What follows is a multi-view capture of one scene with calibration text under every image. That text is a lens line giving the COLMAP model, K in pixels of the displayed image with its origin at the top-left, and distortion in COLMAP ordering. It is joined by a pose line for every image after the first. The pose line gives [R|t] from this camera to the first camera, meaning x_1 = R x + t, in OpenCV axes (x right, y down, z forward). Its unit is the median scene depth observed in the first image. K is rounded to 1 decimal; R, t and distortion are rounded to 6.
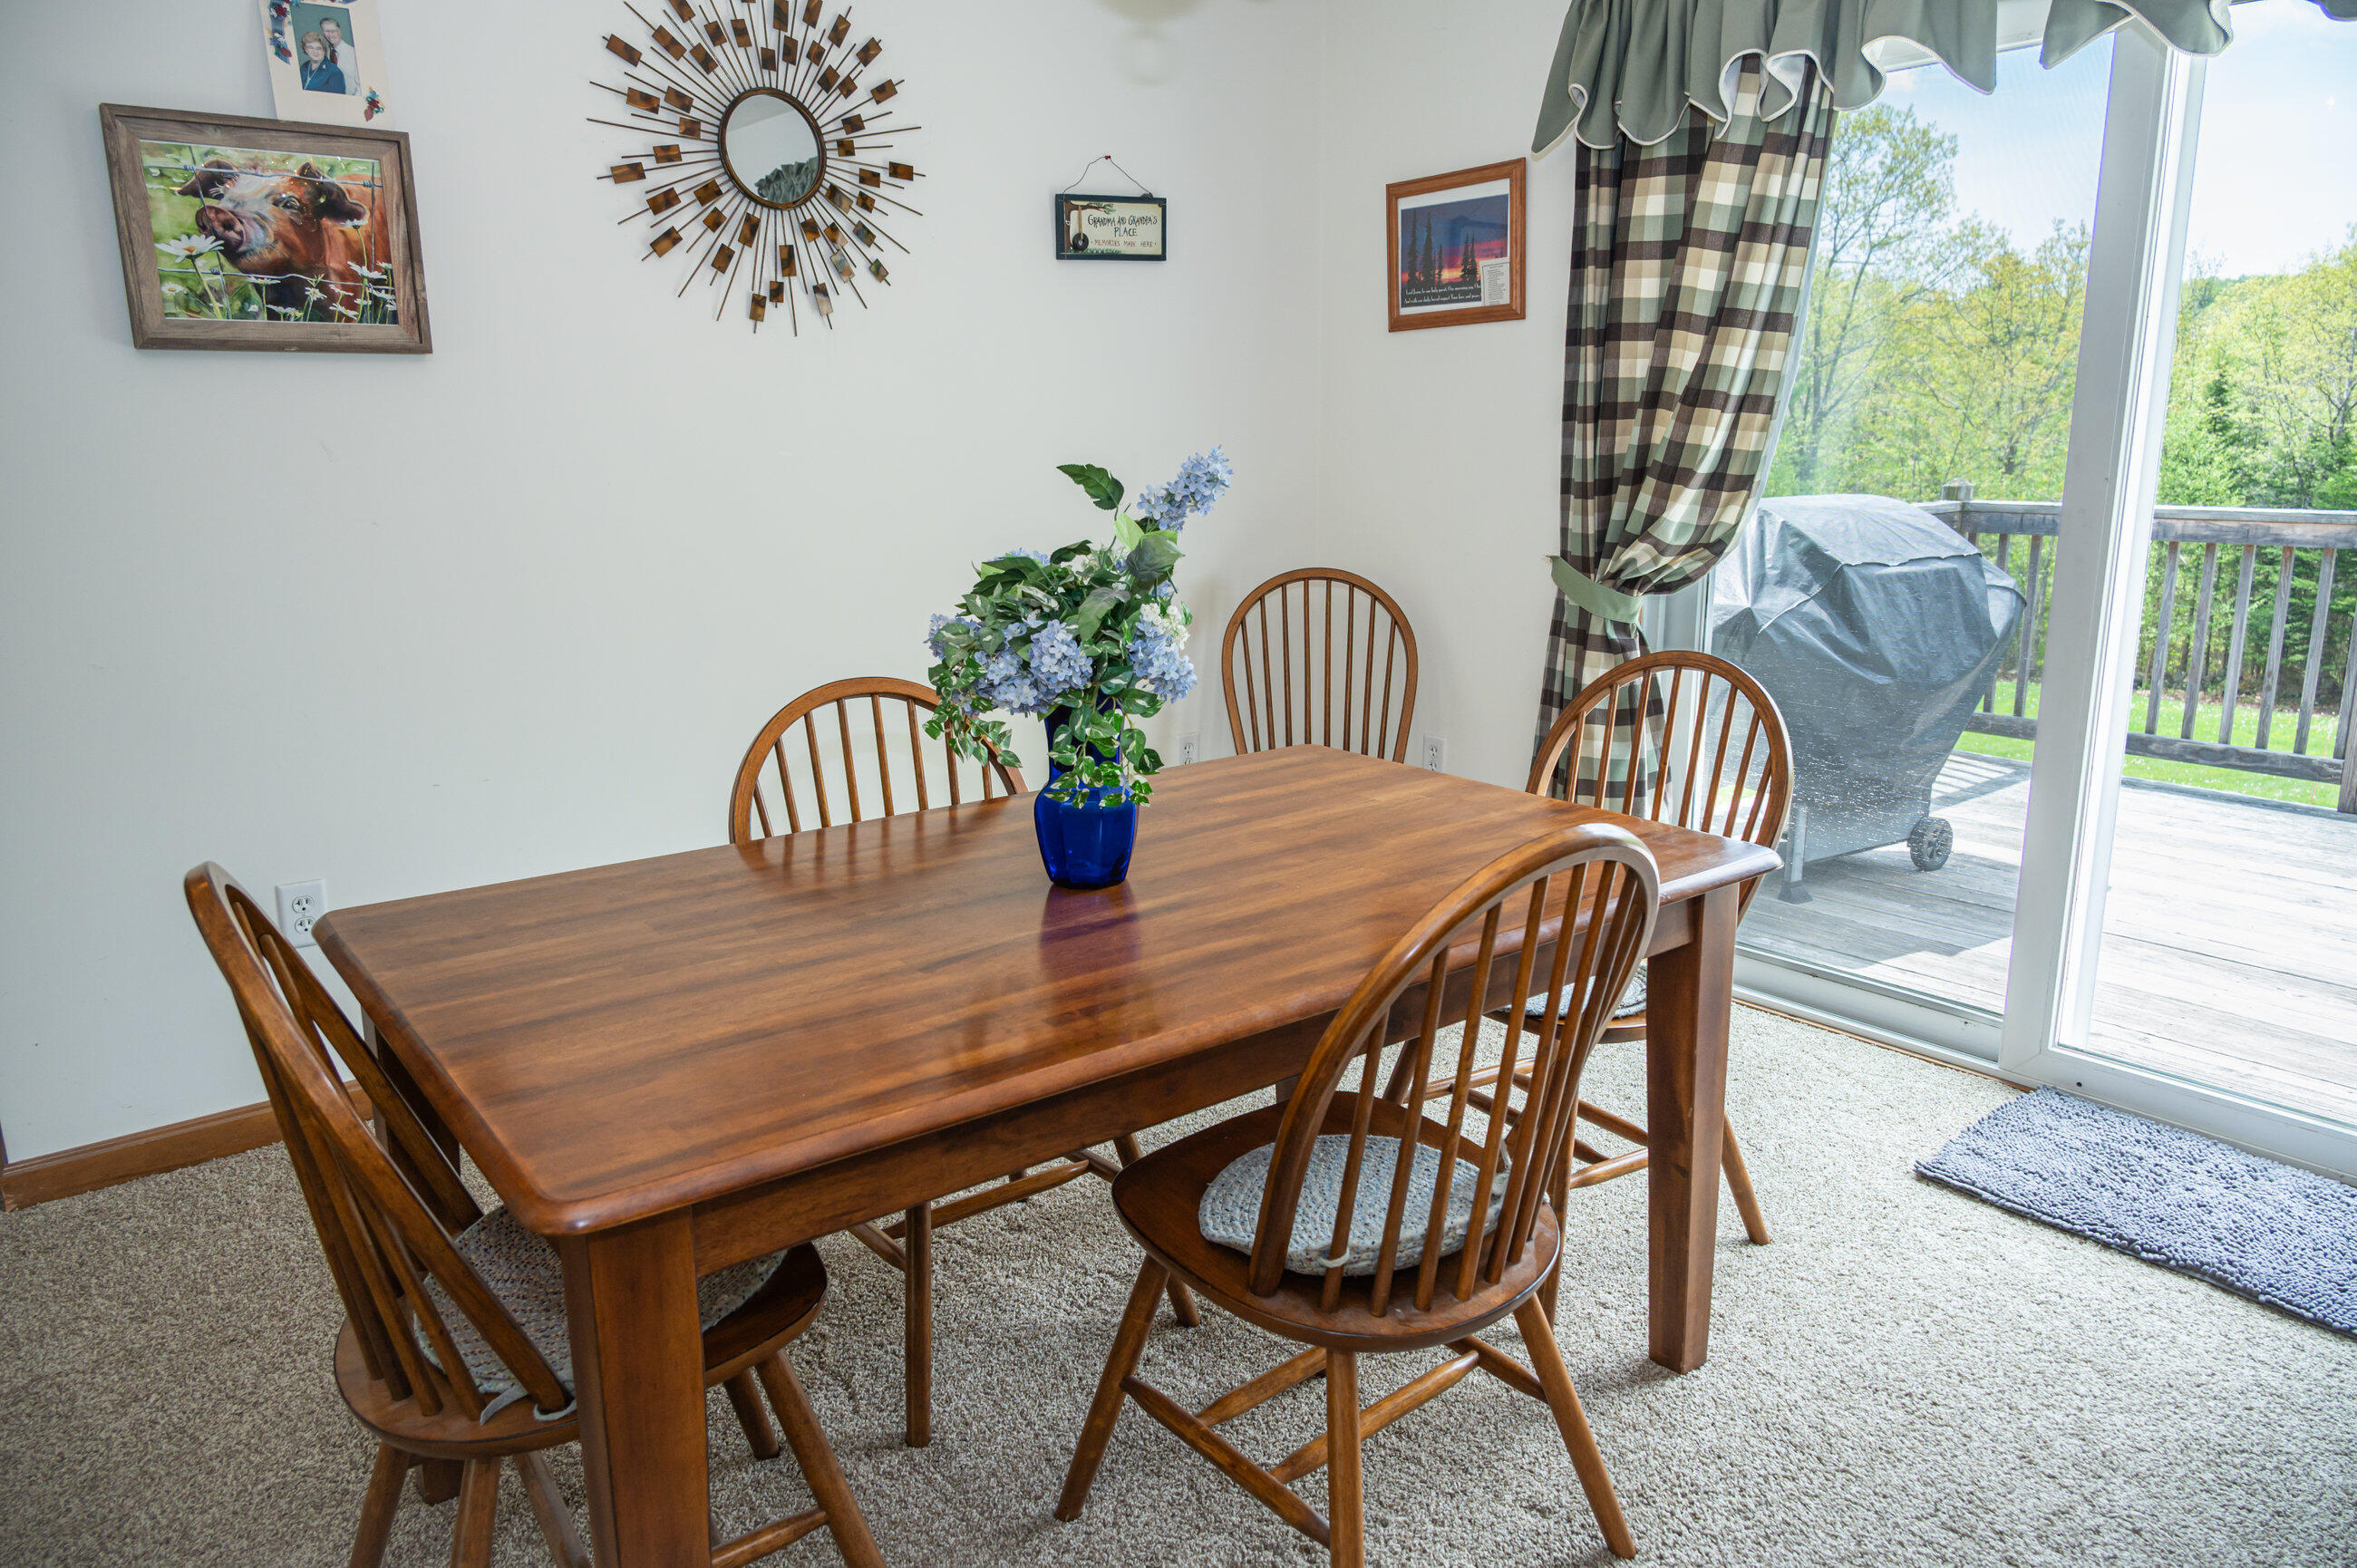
lens RADIAL K [[1585.1, 0, 1178.5], [0, 1585.1, 784.0], [0, 0, 1]] dist [0.005677, -0.006426]
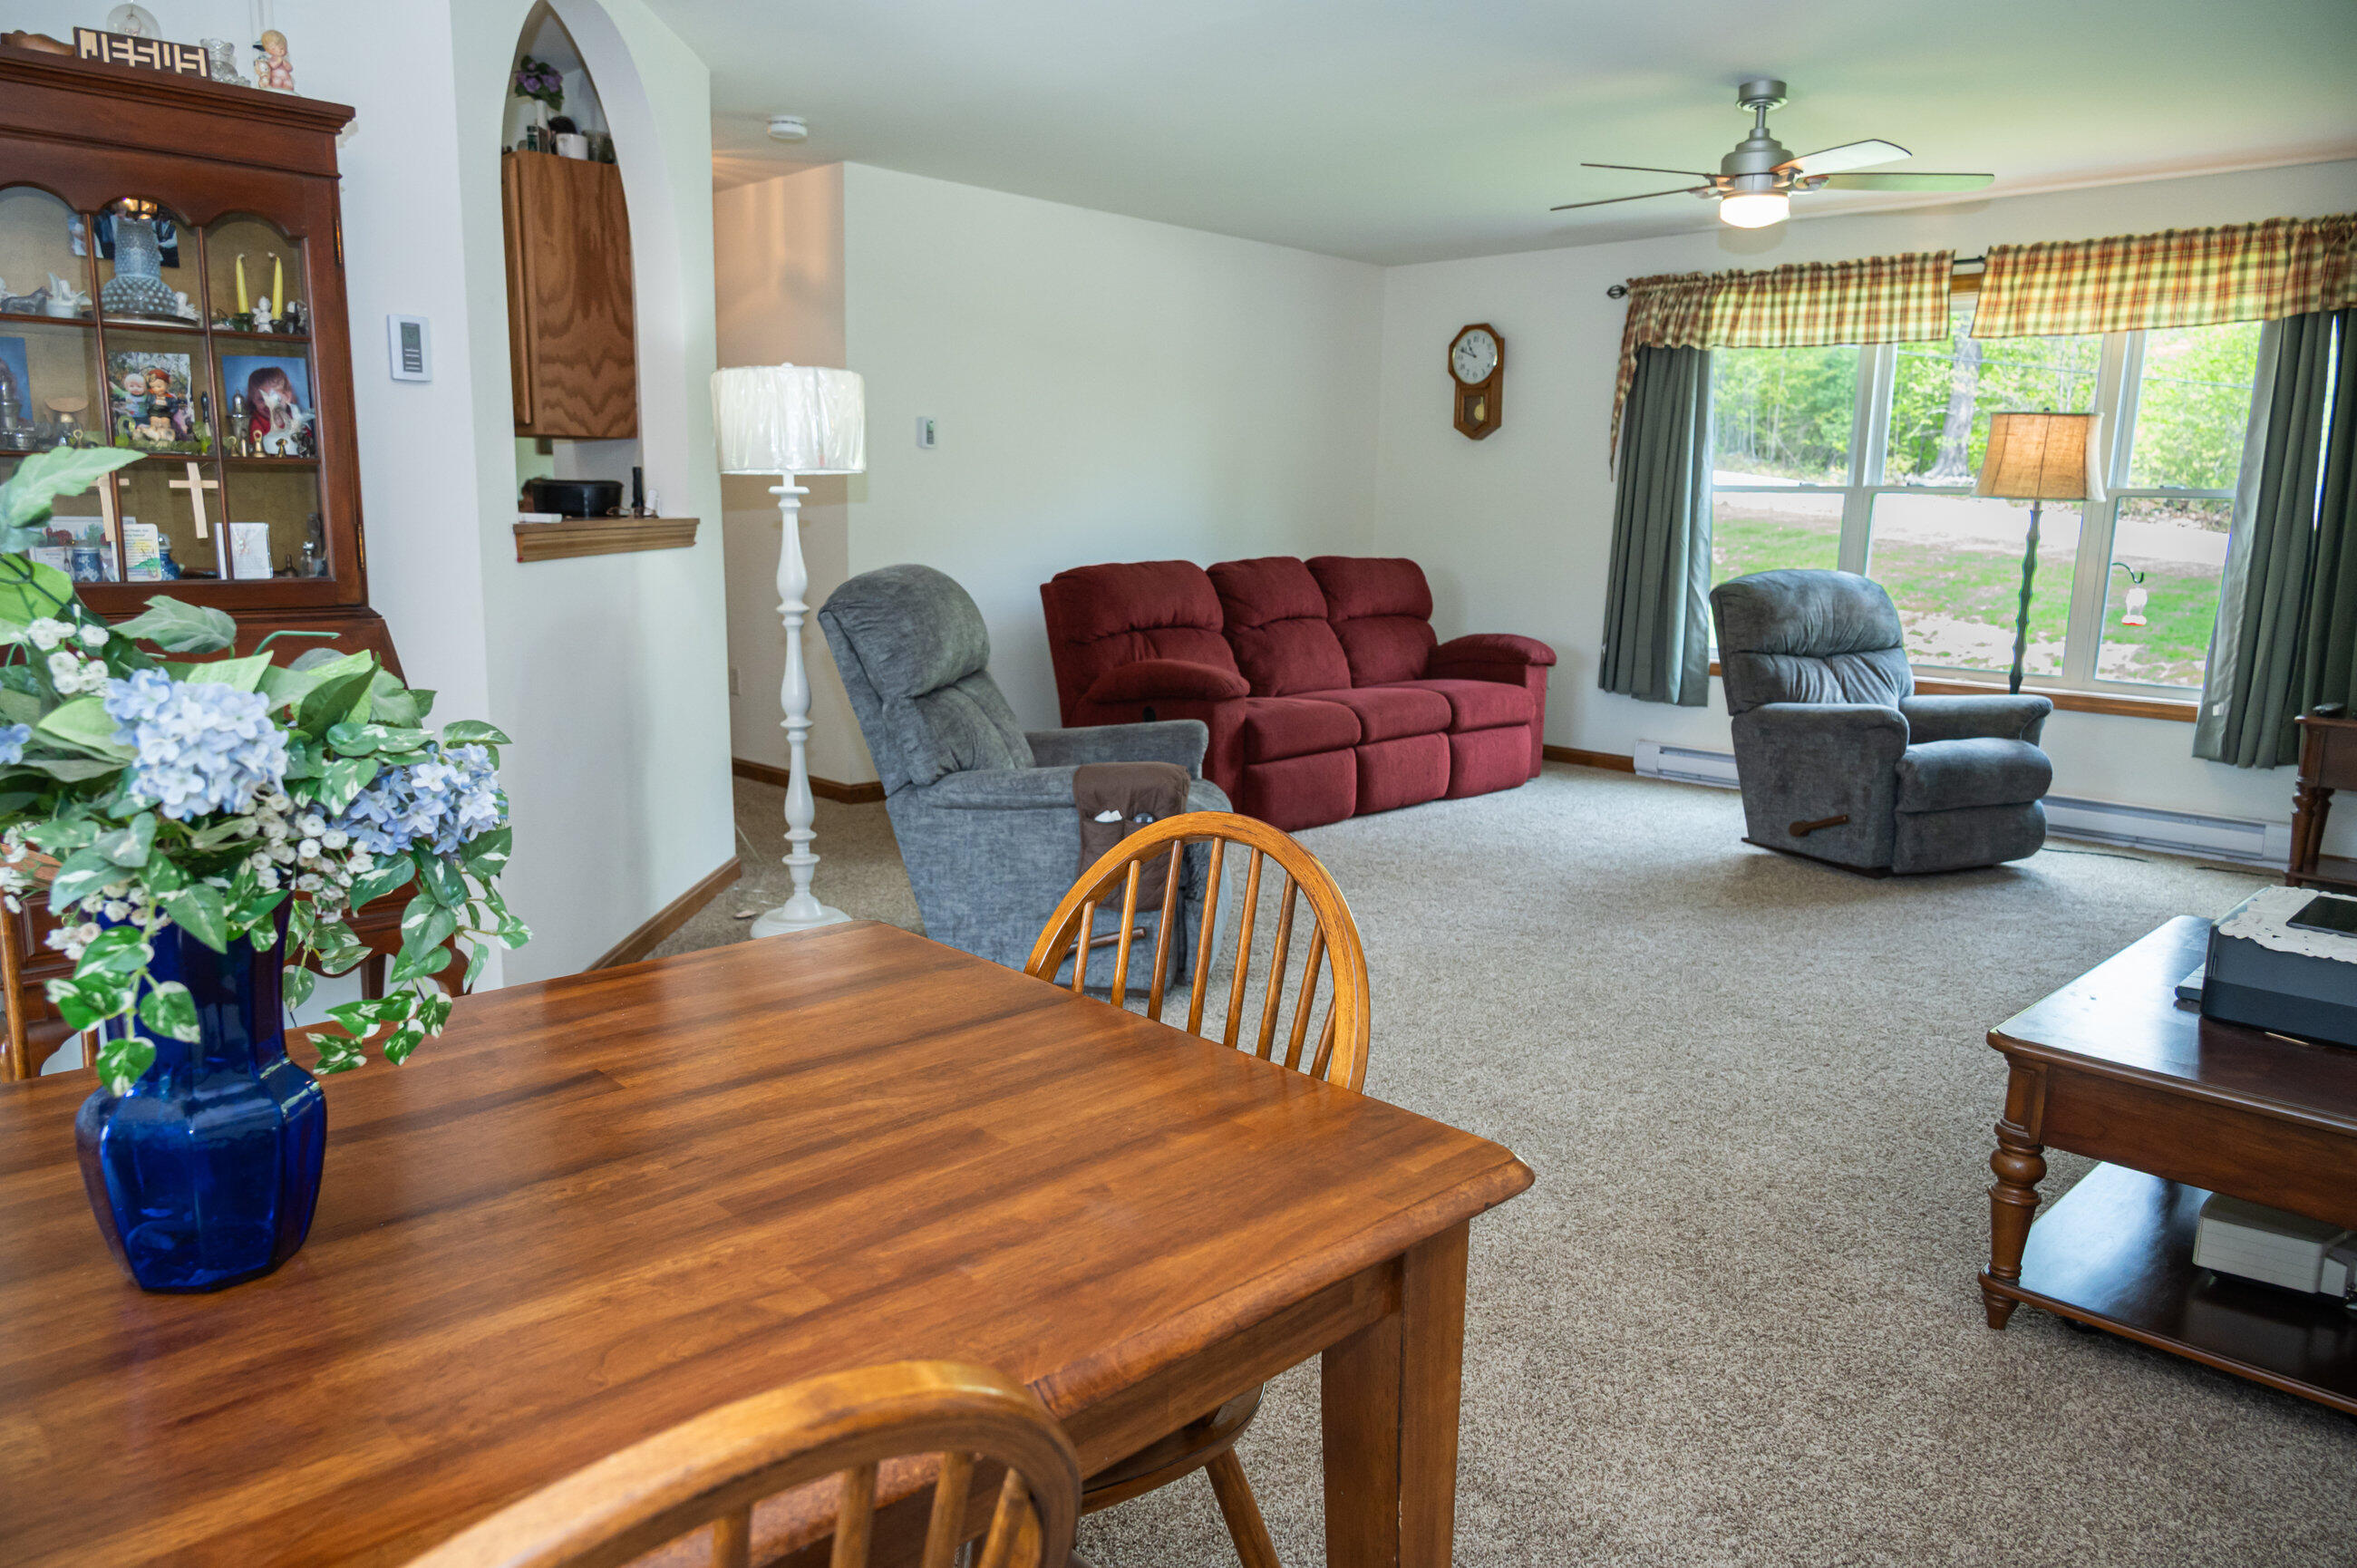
lens RADIAL K [[1585.1, 0, 1178.5], [0, 1585.1, 784.0], [0, 0, 1]] dist [0.005677, -0.006426]
pose [[-0.993312, 0.008220, -0.115172, -0.185594], [-0.037629, 0.919961, 0.390199, -0.179726], [0.109161, 0.391923, -0.913499, 0.875607]]
